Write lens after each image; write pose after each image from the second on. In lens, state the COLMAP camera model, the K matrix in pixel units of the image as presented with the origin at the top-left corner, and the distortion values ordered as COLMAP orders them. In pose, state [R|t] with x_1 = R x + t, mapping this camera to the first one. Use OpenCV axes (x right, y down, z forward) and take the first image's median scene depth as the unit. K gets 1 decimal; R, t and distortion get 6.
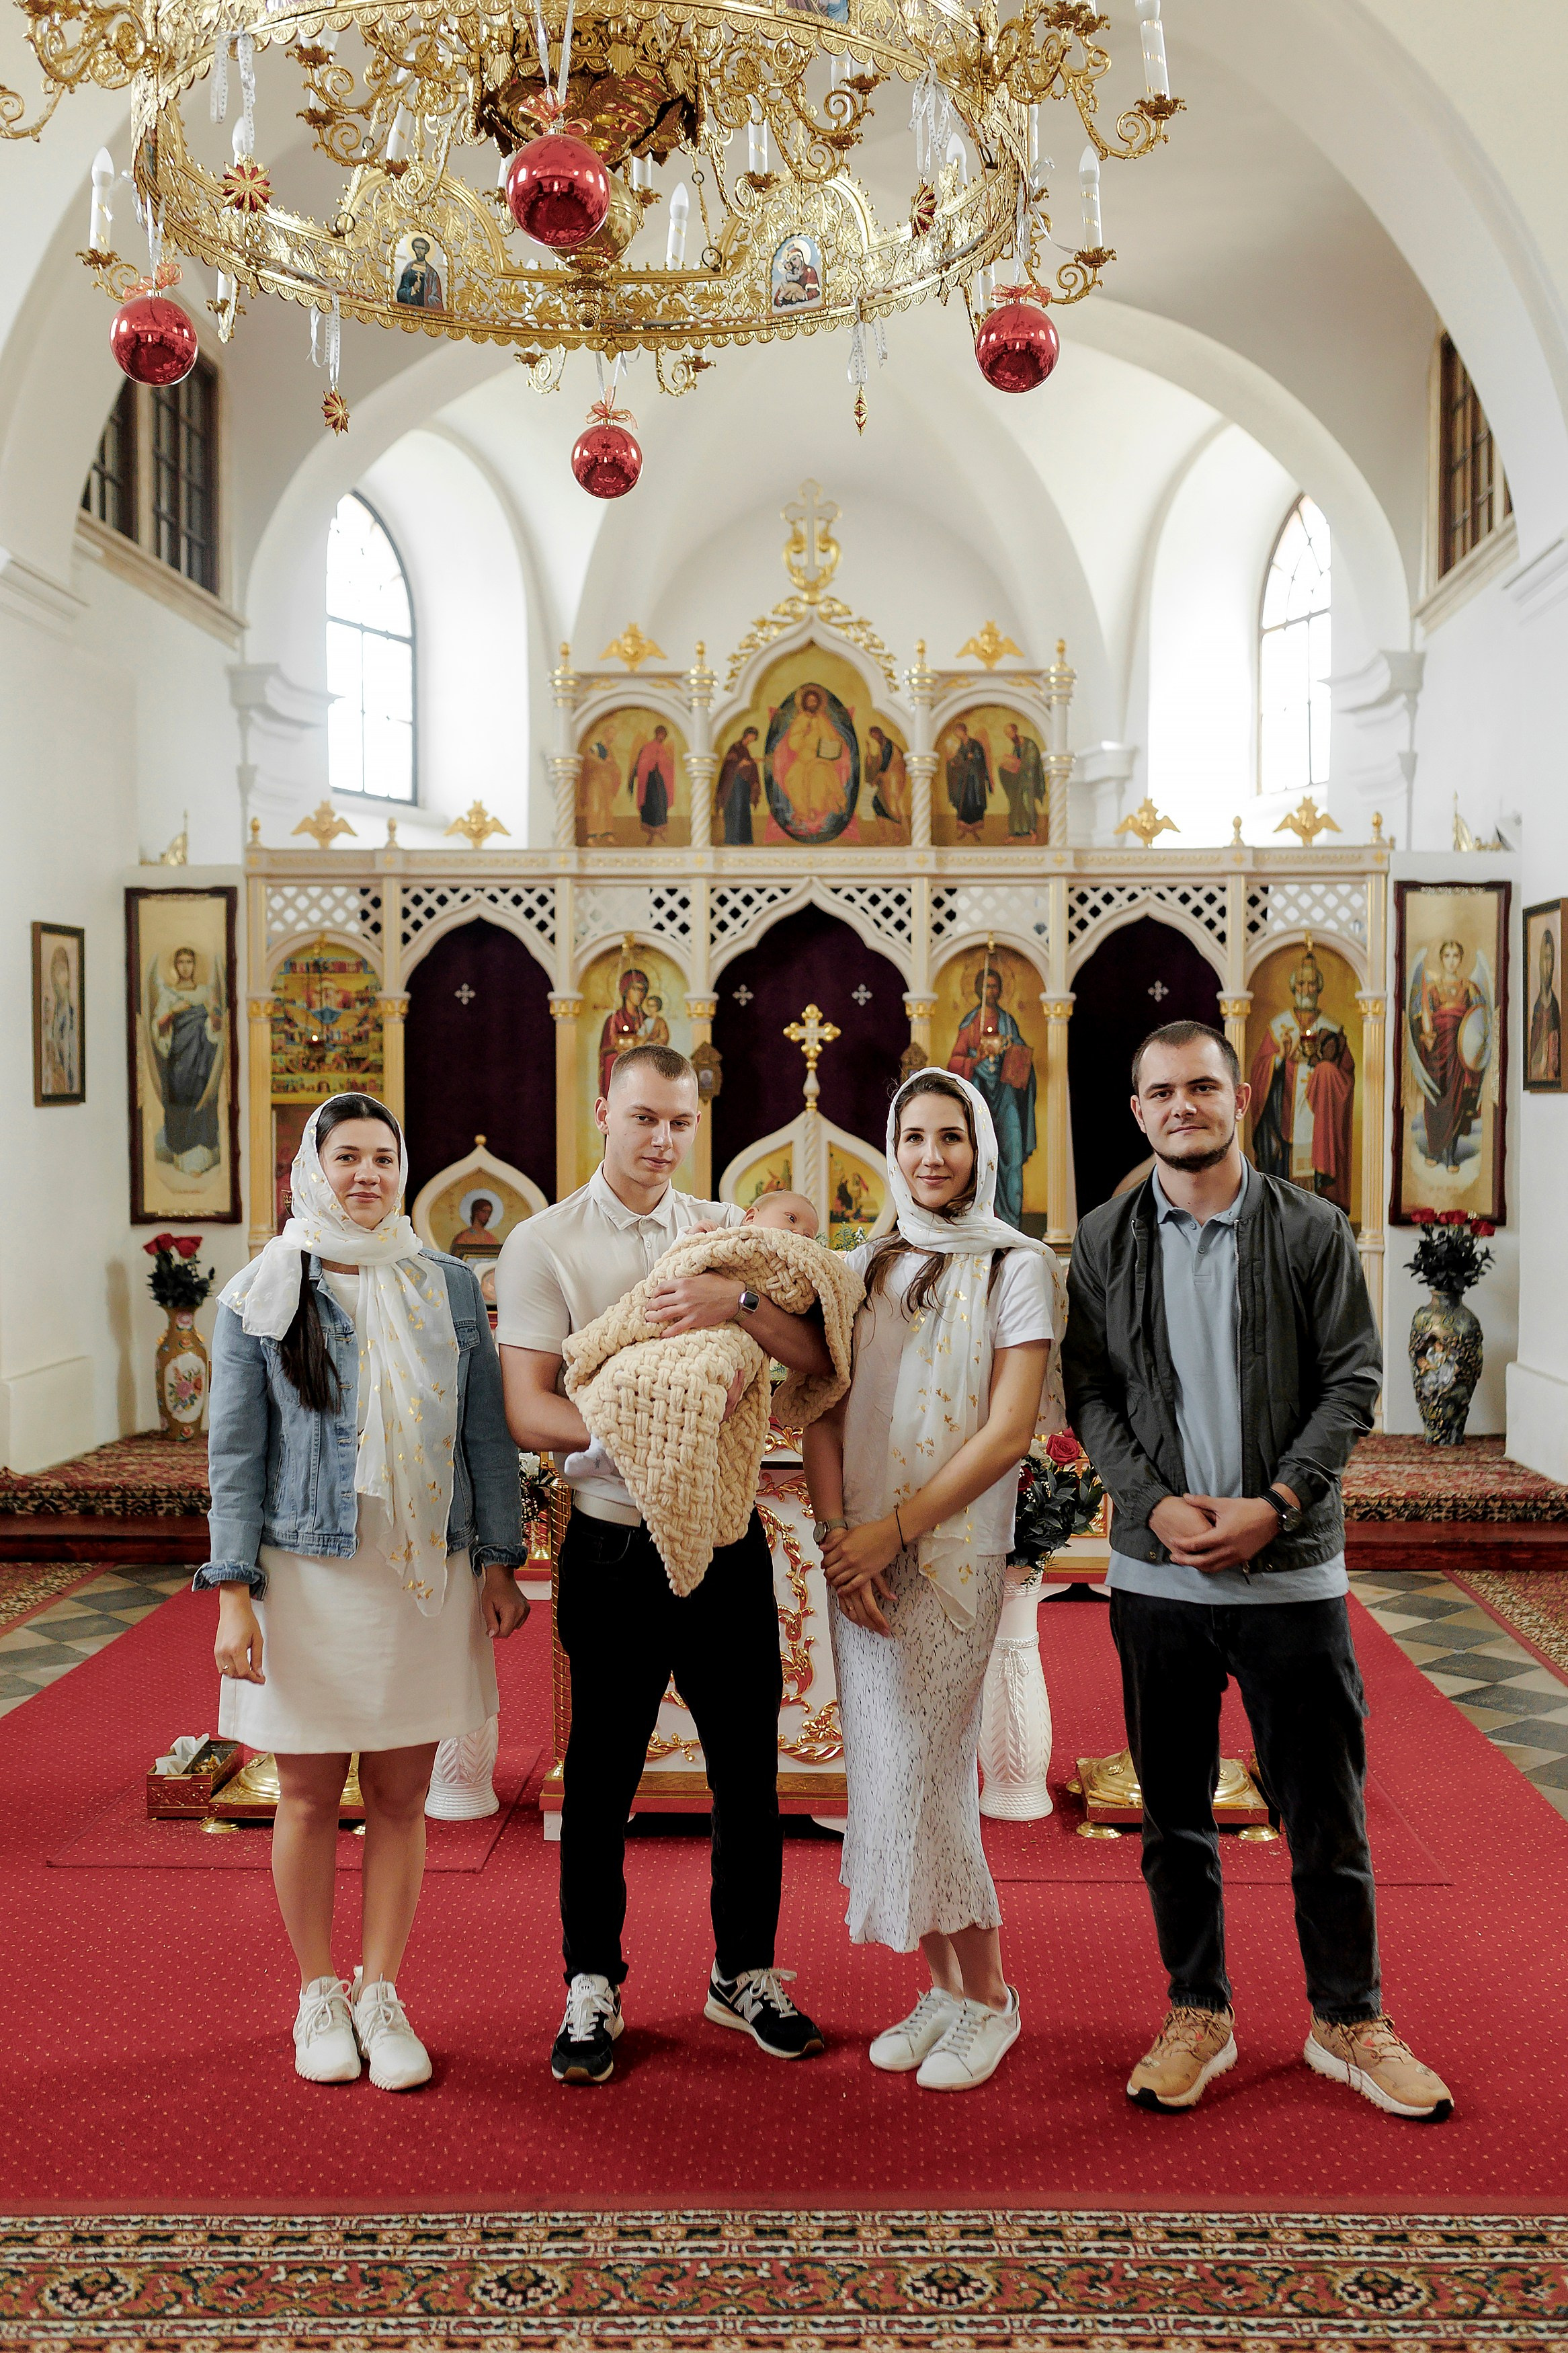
lens RADIAL K [[2351.4, 0, 784.0], [0, 2351.4, 1176.5], [0, 0, 1]] dist [-0.083468, 0.002093]
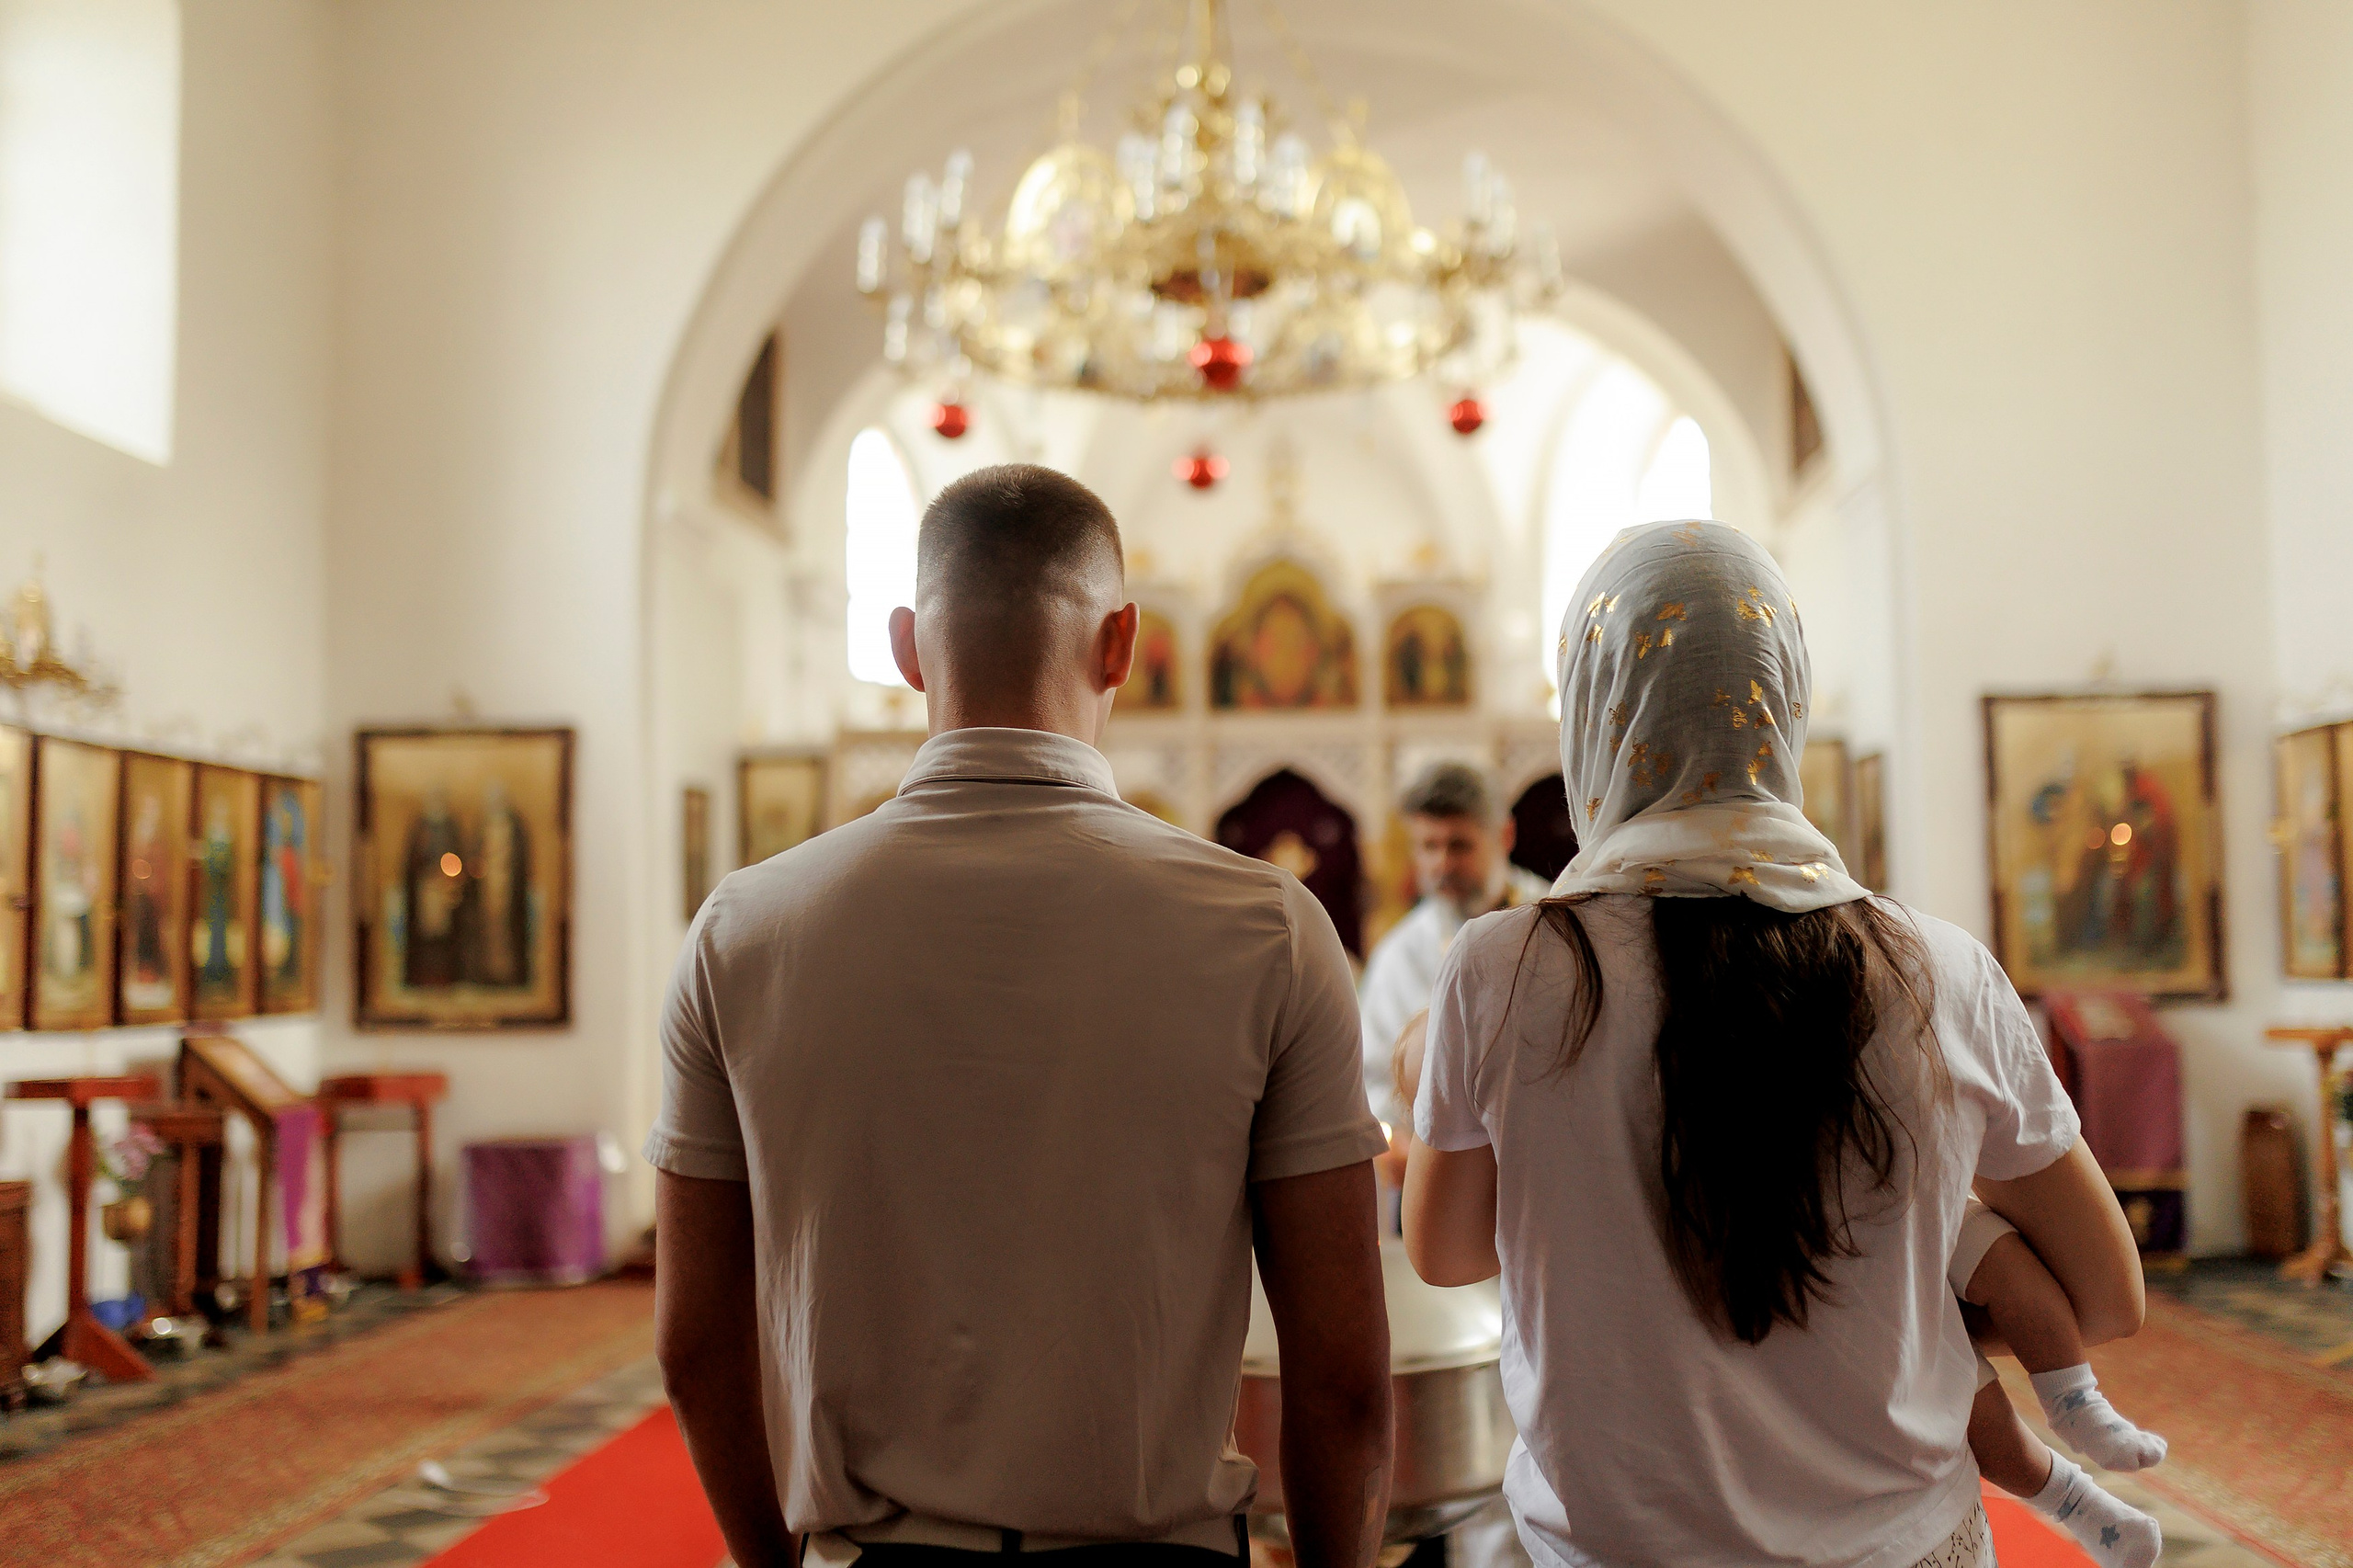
lens RADIAL K [[2351.7, 0, 1176.5], [0, 2351.7, 784.0], [0, 0, 1]] dist [-0.083468, 0.002093]
pose [[0.999849, -0.015981, -0.006792, -0.038086], [0.015167, 0.994194, -0.106526, 0.027554], [0.008455, 0.106407, 0.994287, -0.238722]]
